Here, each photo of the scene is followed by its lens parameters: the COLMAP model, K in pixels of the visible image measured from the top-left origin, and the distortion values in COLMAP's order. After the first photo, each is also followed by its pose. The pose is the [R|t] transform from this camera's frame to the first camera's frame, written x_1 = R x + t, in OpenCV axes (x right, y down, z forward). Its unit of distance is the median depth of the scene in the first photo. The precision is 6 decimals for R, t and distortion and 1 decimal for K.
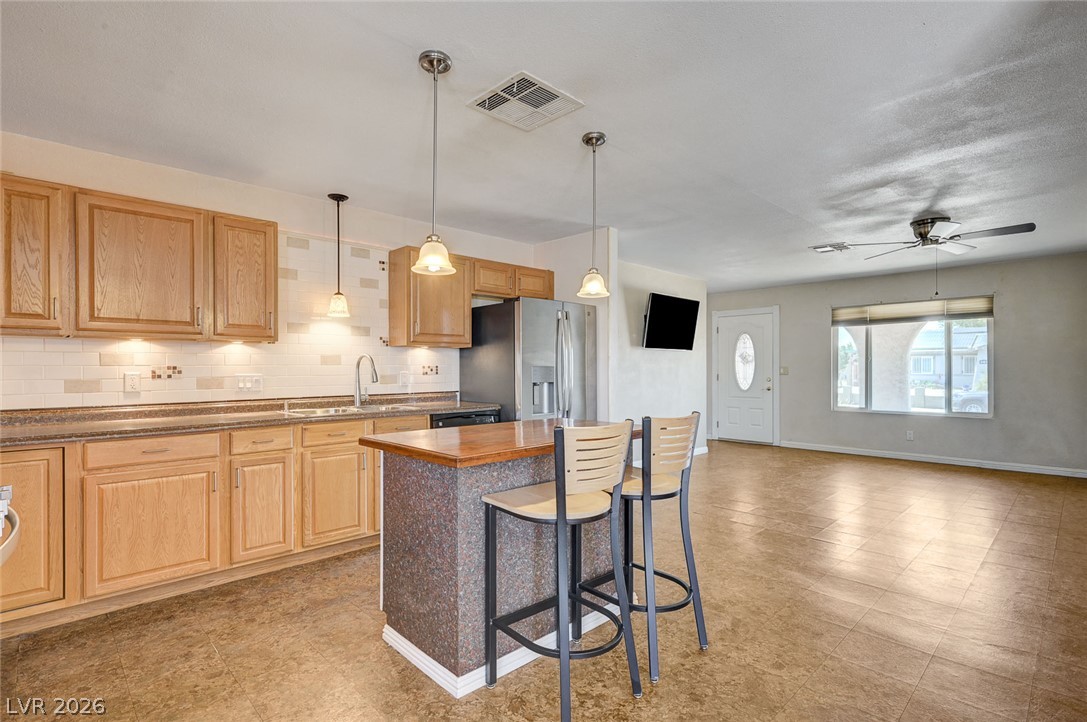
lens RADIAL K [[519.8, 0, 545.6], [0, 519.8, 367.8], [0, 0, 1]] dist [-0.003495, 0.000851]
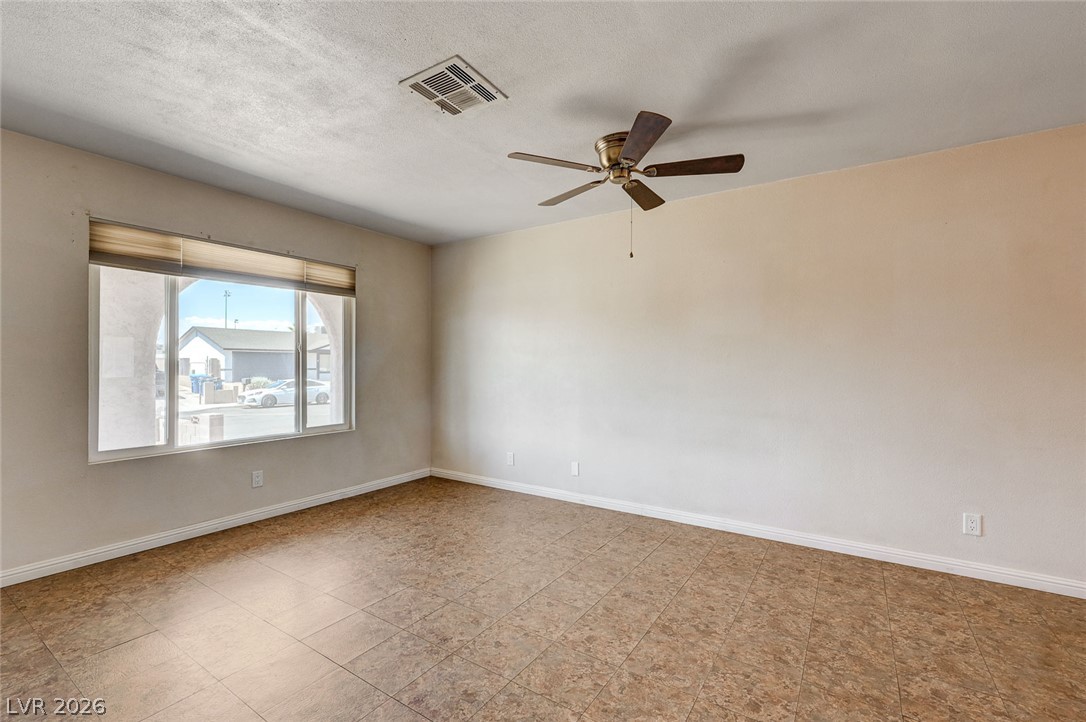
lens RADIAL K [[466.2, 0, 551.3], [0, 466.2, 363.5], [0, 0, 1]] dist [0.000904, -0.000166]
pose [[-0.224804, 0.001424, 0.974403, 0.213505], [-0.004674, 0.999986, -0.002539, 0.001613], [-0.974393, -0.005125, -0.224794, 1.455163]]
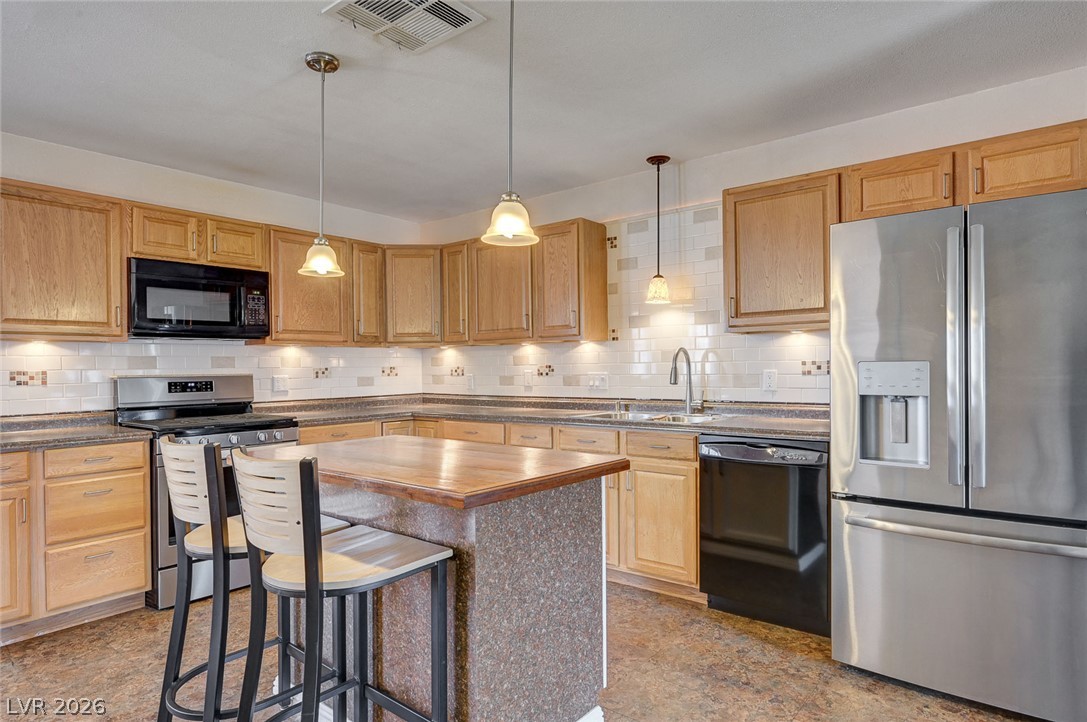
lens RADIAL K [[625.2, 0, 554.4], [0, 625.2, 364.7], [0, 0, 1]] dist [0.000522, -0.000419]
pose [[0.132976, -0.002081, -0.991117, 0.574093], [0.011533, 0.999933, -0.000552, -0.002807], [0.991052, -0.011357, 0.132991, 0.707378]]
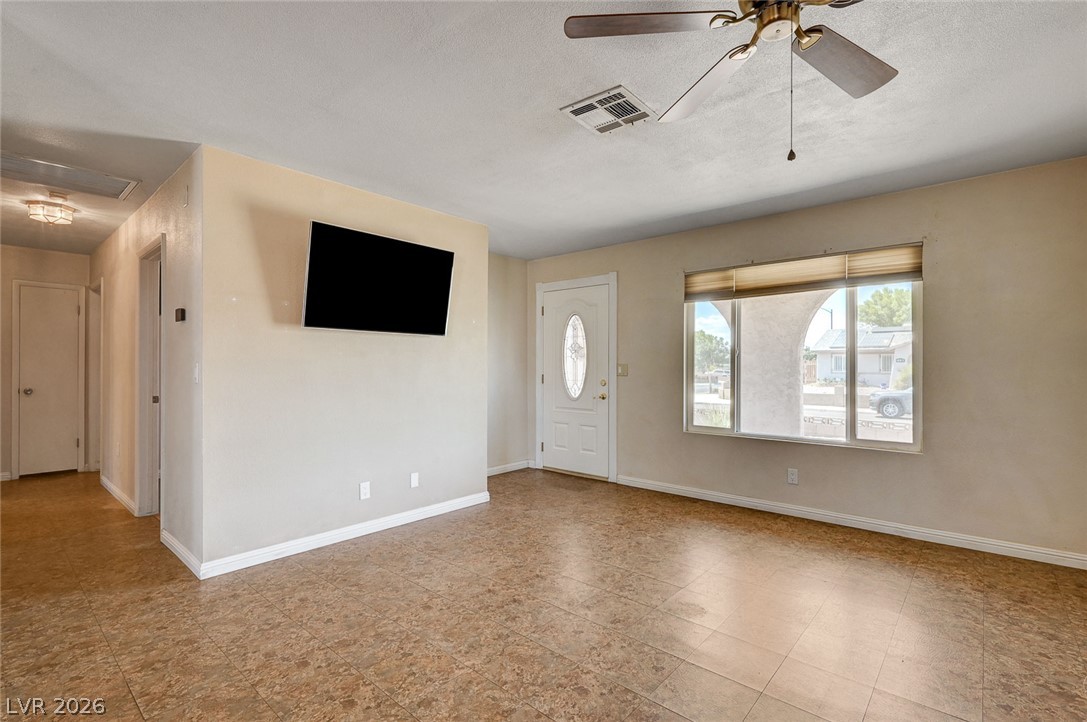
lens RADIAL K [[497.9, 0, 545.1], [0, 497.9, 362.2], [0, 0, 1]] dist [-0.002491, -0.000341]
pose [[0.996569, 0.004382, 0.082650, 0.657037], [-0.003851, 0.999971, -0.006593, 0.001211], [-0.082676, 0.006252, 0.996557, 0.797296]]
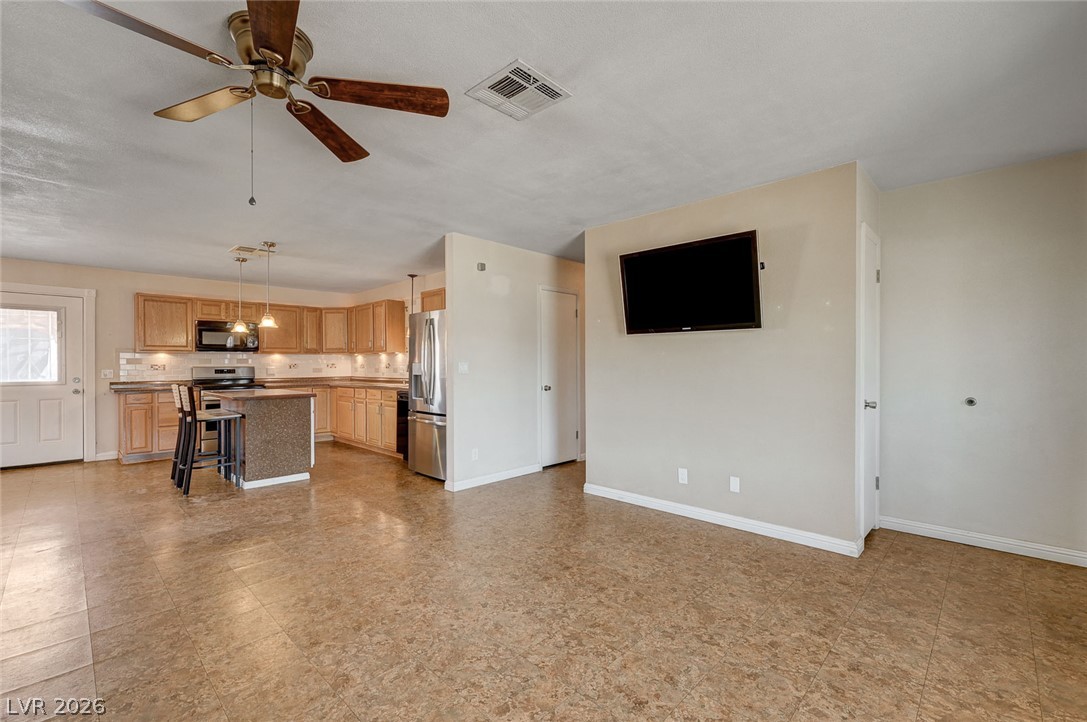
lens RADIAL K [[466.6, 0, 552.7], [0, 466.6, 363.0], [0, 0, 1]] dist [0.000904, -0.000166]
pose [[0.043513, -0.000076, -0.999053, 1.372964], [0.005465, 0.999985, 0.000162, -0.000370], [0.999038, -0.005466, 0.043512, 1.458155]]
